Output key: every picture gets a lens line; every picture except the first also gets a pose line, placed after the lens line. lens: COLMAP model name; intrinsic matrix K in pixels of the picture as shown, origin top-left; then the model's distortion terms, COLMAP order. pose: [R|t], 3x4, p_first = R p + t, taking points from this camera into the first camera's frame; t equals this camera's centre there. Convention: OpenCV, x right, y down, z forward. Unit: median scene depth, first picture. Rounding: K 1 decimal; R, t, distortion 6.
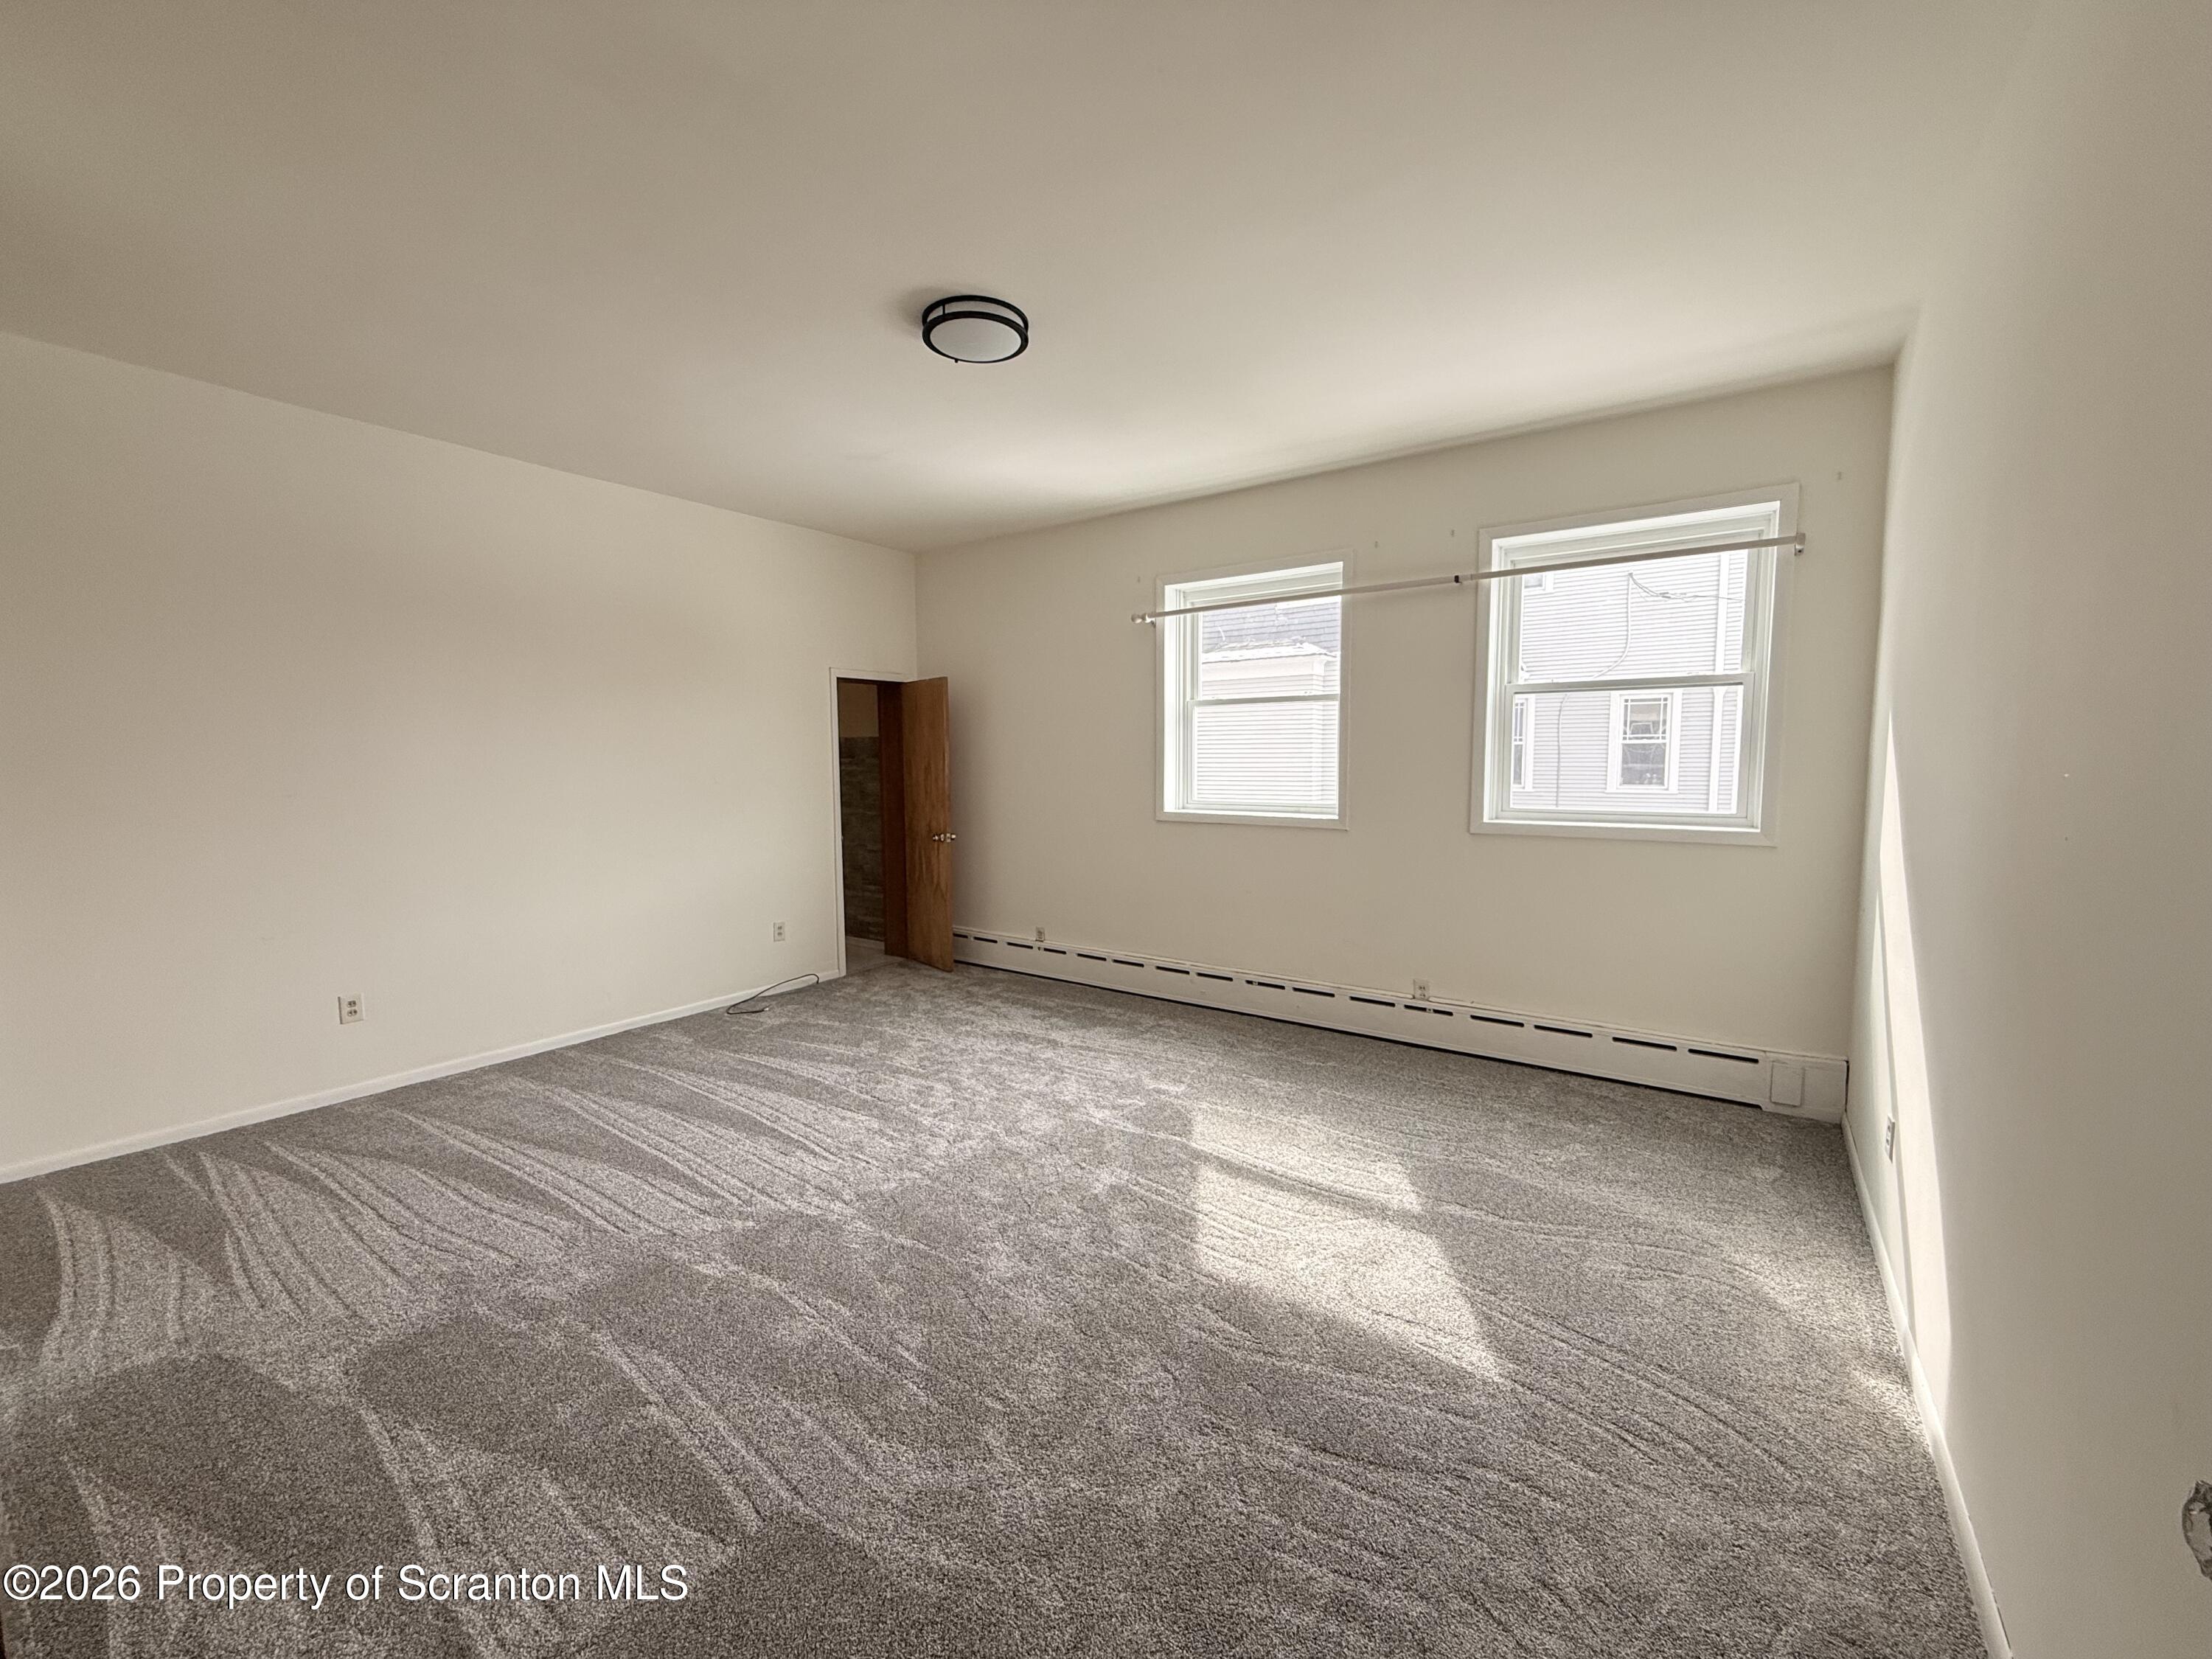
lens RADIAL K [[876.9, 0, 1105.6], [0, 876.9, 832.6], [0, 0, 1]] dist [-0.000018, 0.000209]
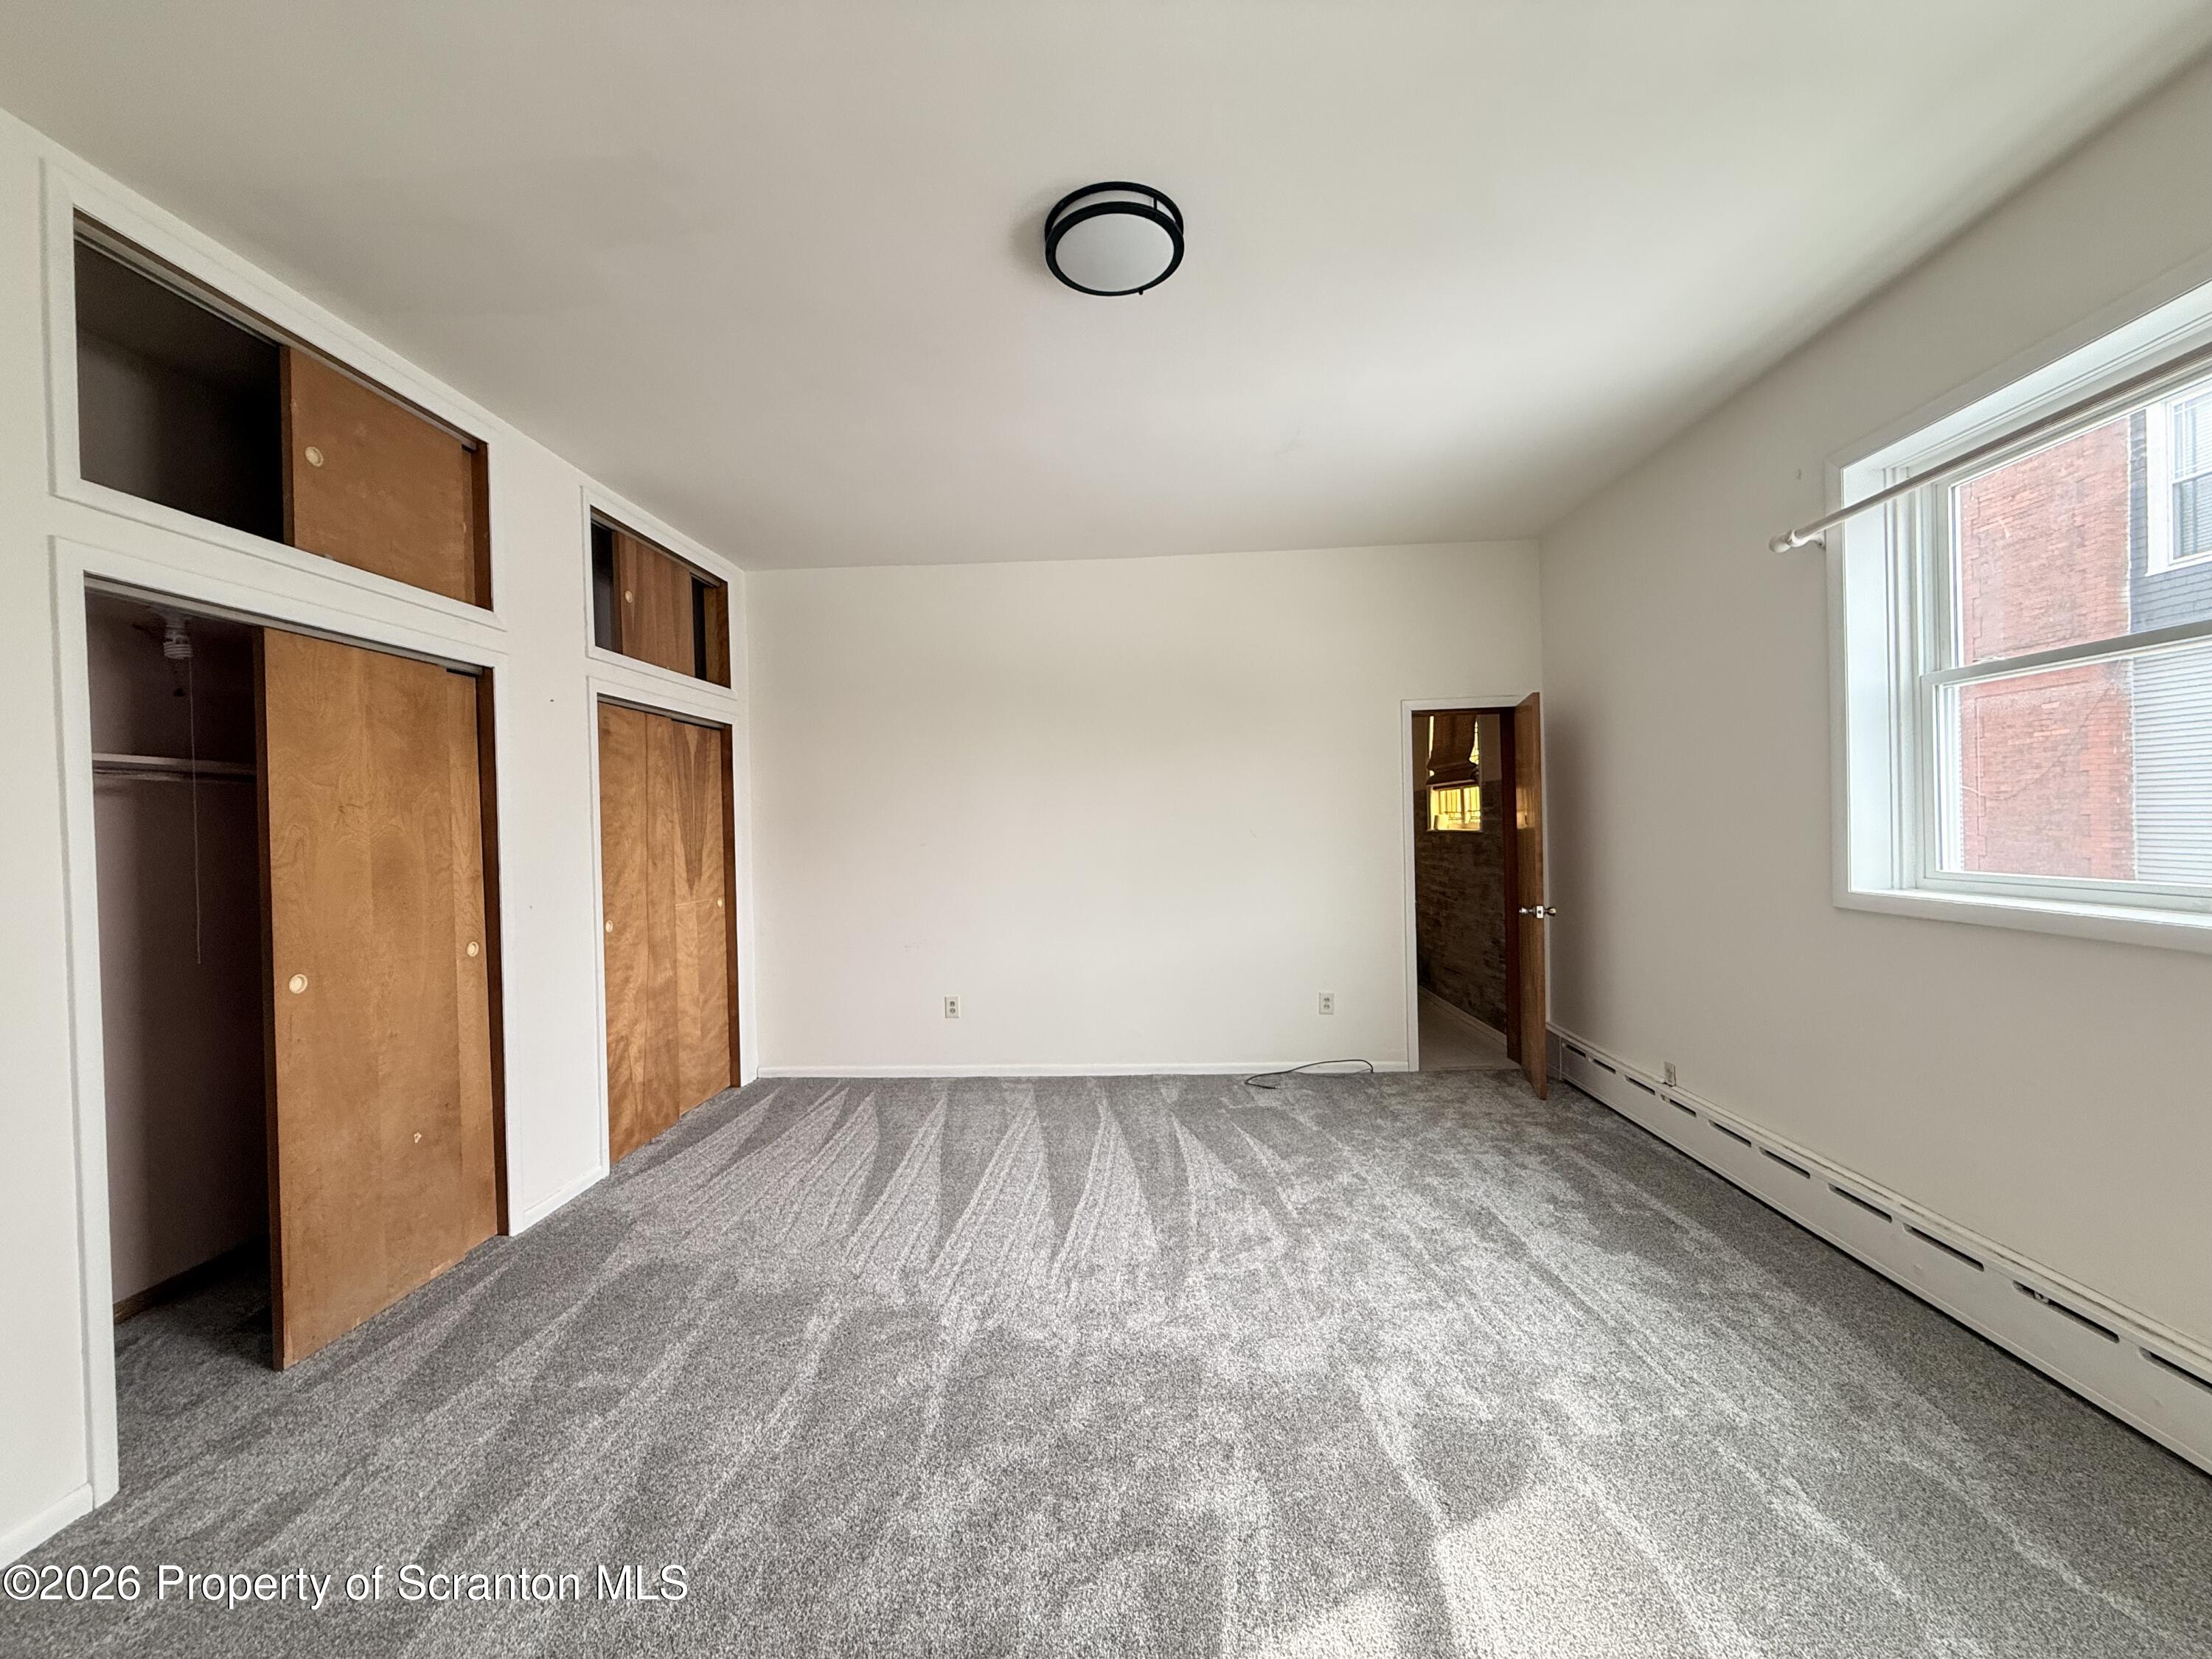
lens RADIAL K [[876.9, 0, 1105.6], [0, 876.9, 832.6], [0, 0, 1]] dist [-0.000018, 0.000209]
pose [[0.542273, -0.003700, -0.840194, 0.324275], [-0.050552, 0.998035, -0.037022, -0.020493], [0.838680, 0.062550, 0.541020, 0.412552]]
